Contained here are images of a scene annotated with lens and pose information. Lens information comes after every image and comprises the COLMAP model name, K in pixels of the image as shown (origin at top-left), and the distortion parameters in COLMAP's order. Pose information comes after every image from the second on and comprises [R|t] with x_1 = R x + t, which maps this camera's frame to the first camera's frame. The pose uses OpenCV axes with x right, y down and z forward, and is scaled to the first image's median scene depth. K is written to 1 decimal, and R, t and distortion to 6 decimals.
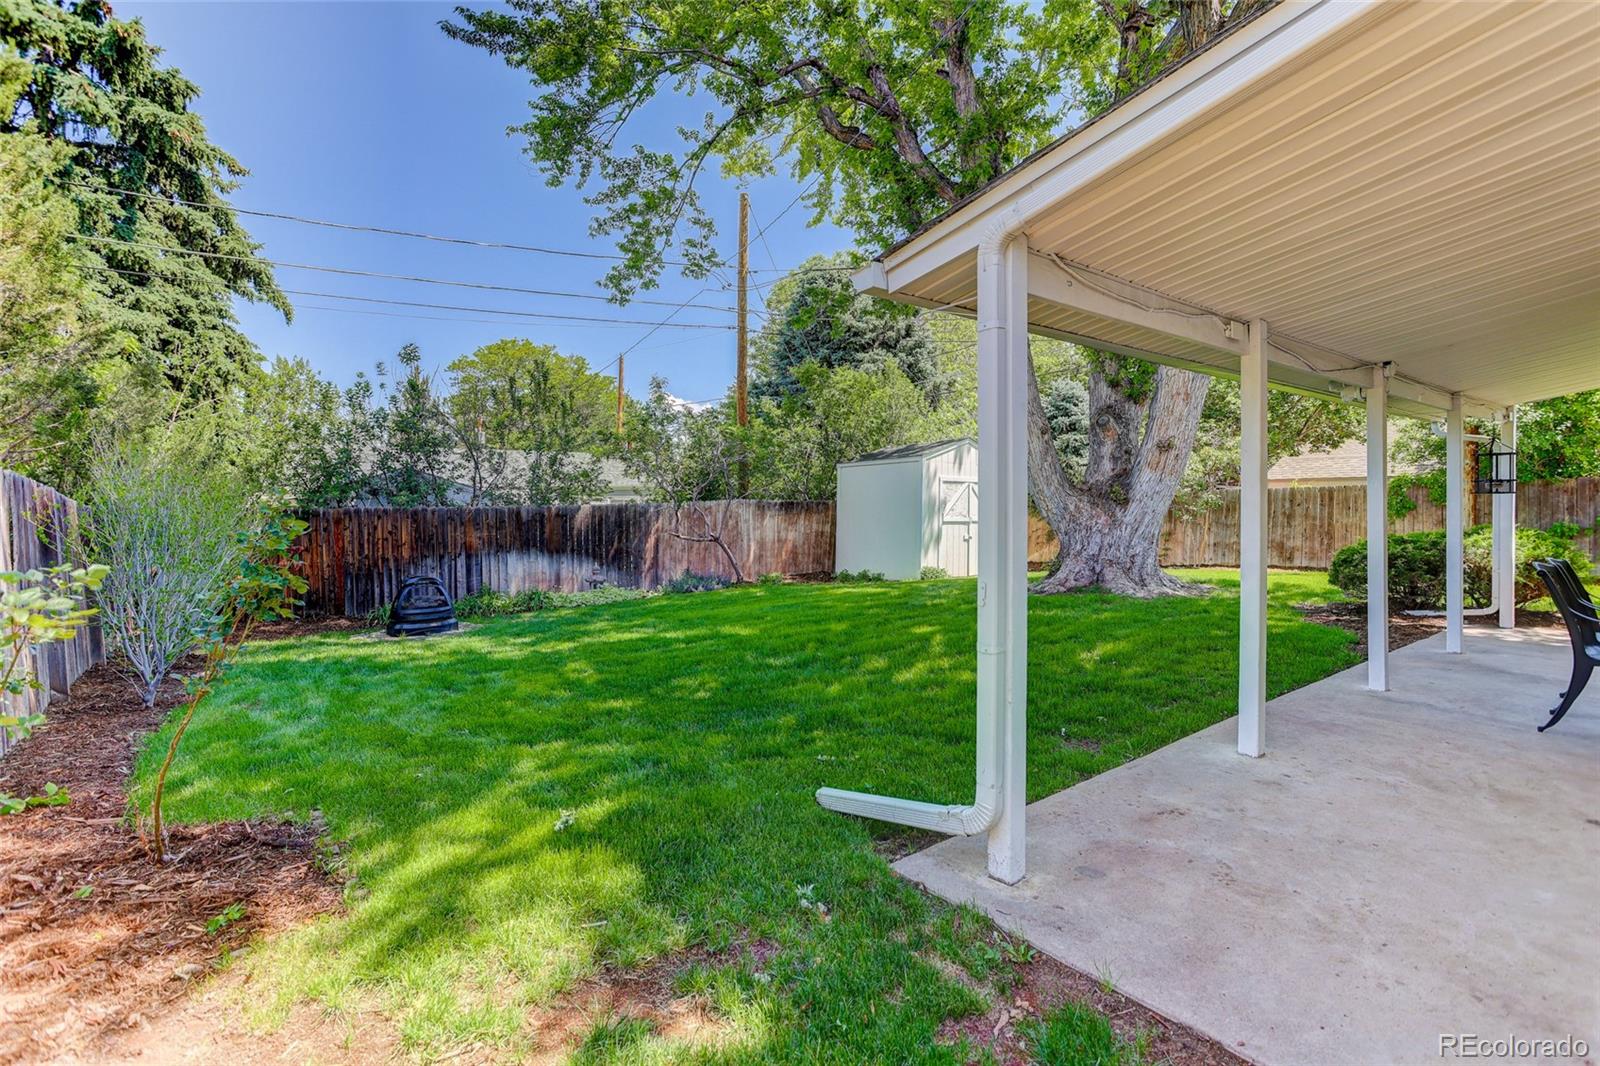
lens RADIAL K [[749.9, 0, 799.7], [0, 749.9, 513.2], [0, 0, 1]] dist [-0.044444, 0.030030]
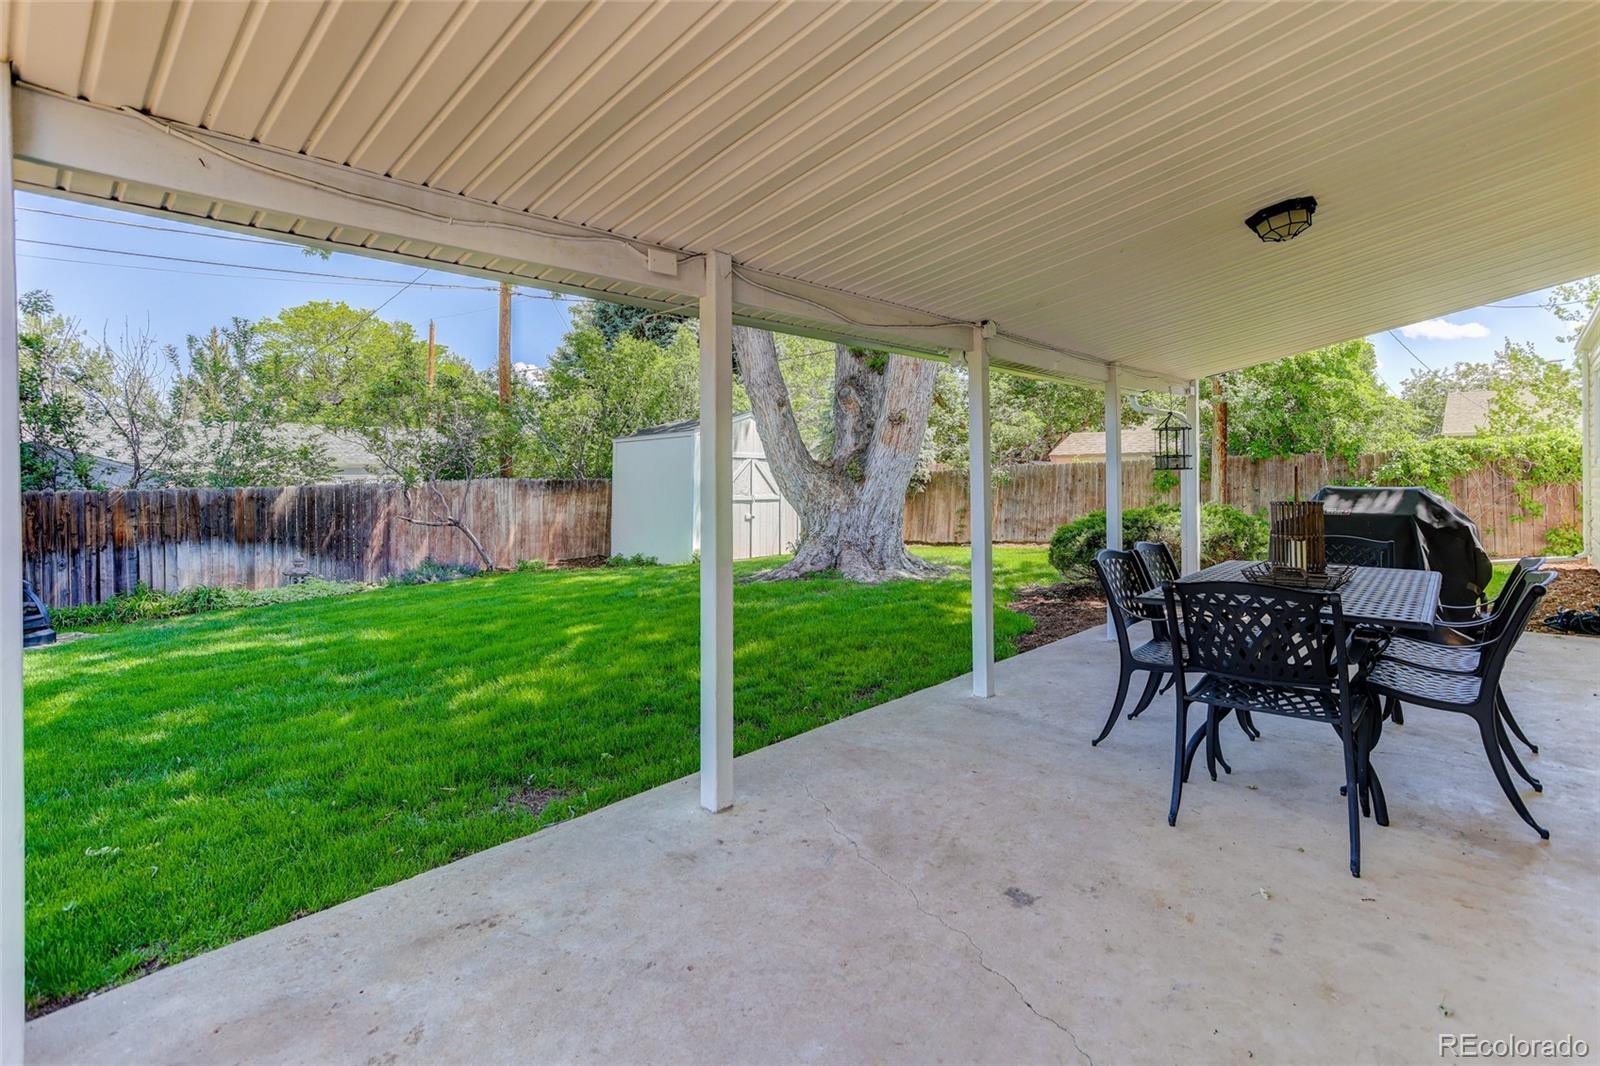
lens RADIAL K [[758.4, 0, 794.8], [0, 758.4, 487.6], [0, 0, 1]] dist [-0.046691, 0.030522]
pose [[0.988309, -0.007932, 0.152260, 0.171874], [0.008355, 0.999963, -0.002141, -0.002927], [-0.152238, 0.003388, 0.988338, 0.059461]]
